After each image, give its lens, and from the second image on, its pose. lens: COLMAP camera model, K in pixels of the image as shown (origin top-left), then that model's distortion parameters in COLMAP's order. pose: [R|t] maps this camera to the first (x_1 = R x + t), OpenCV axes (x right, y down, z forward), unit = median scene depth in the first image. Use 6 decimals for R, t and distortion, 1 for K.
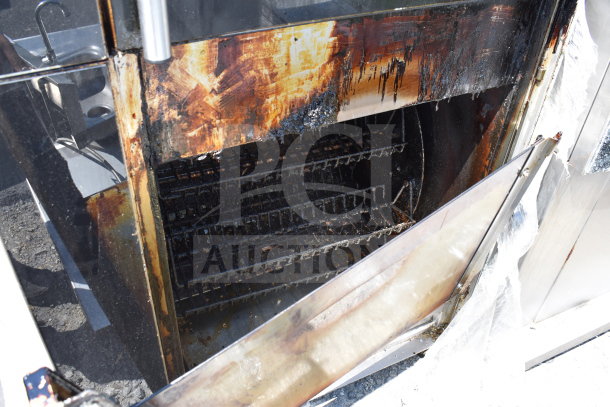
lens RADIAL K [[563.5, 0, 302.8], [0, 563.5, 203.4], [0, 0, 1]] dist [-0.071844, 0.000000]
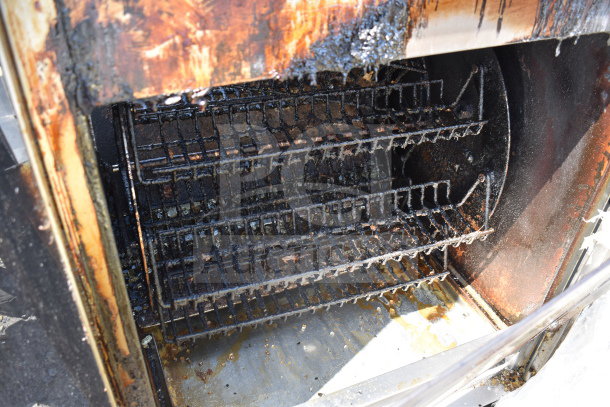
lens RADIAL K [[563.5, 0, 302.1], [0, 563.5, 203.4], [0, 0, 1]] dist [-0.071844, 0.000000]
pose [[0.997396, 0.038267, -0.061135, -0.007336], [-0.039052, 0.999169, -0.011697, 0.024833], [0.060636, 0.014054, 0.998061, 0.414833]]
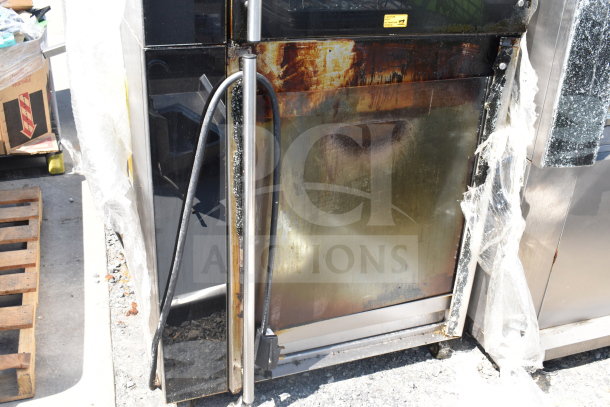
lens RADIAL K [[654.8, 0, 306.5], [0, 654.8, 205.2], [0, 0, 1]] dist [-0.063509, 0.000000]
pose [[0.994924, 0.045077, -0.089969, 0.102464], [-0.063989, 0.973418, -0.219917, 0.530505], [0.077664, 0.224558, 0.971361, -0.718221]]
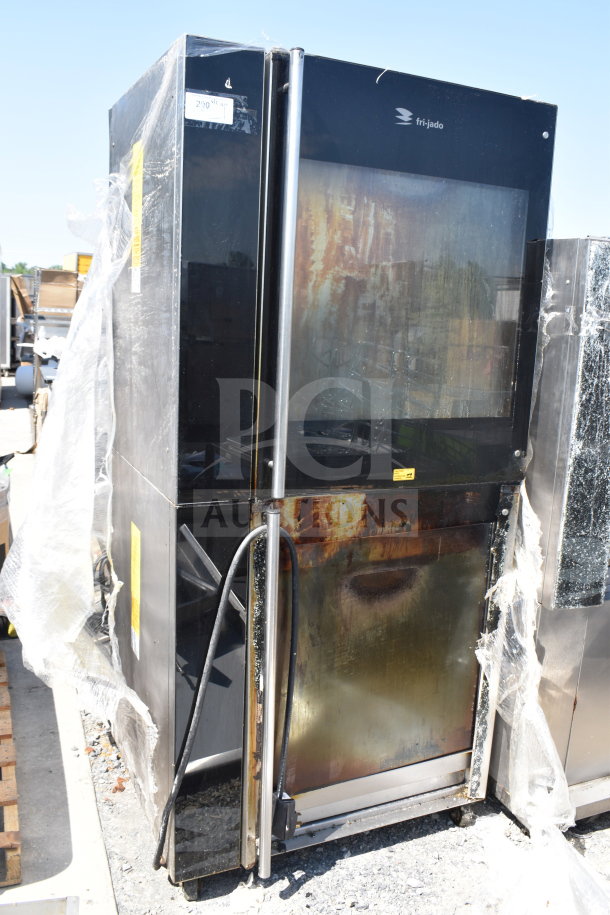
lens RADIAL K [[785.6, 0, 303.6], [0, 785.6, 458.2], [0, 0, 1]] dist [-0.092902, 0.022548]
pose [[0.998906, -0.000650, -0.046767, -0.018857], [-0.021724, 0.879047, -0.476239, 0.680874], [0.041420, 0.476734, 0.878071, -1.111788]]
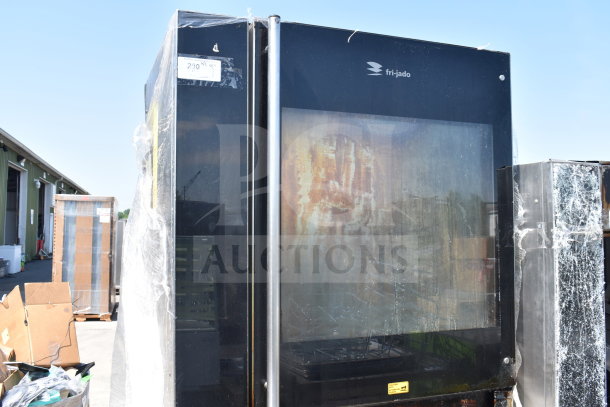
lens RADIAL K [[588.3, 0, 305.5], [0, 588.3, 204.7], [0, 0, 1]] dist [-0.077356, 0.000000]
pose [[0.991892, -0.062041, -0.110907, 0.112049], [-0.028860, 0.739957, -0.672035, 0.432583], [0.123760, 0.669787, 0.732167, -0.806377]]
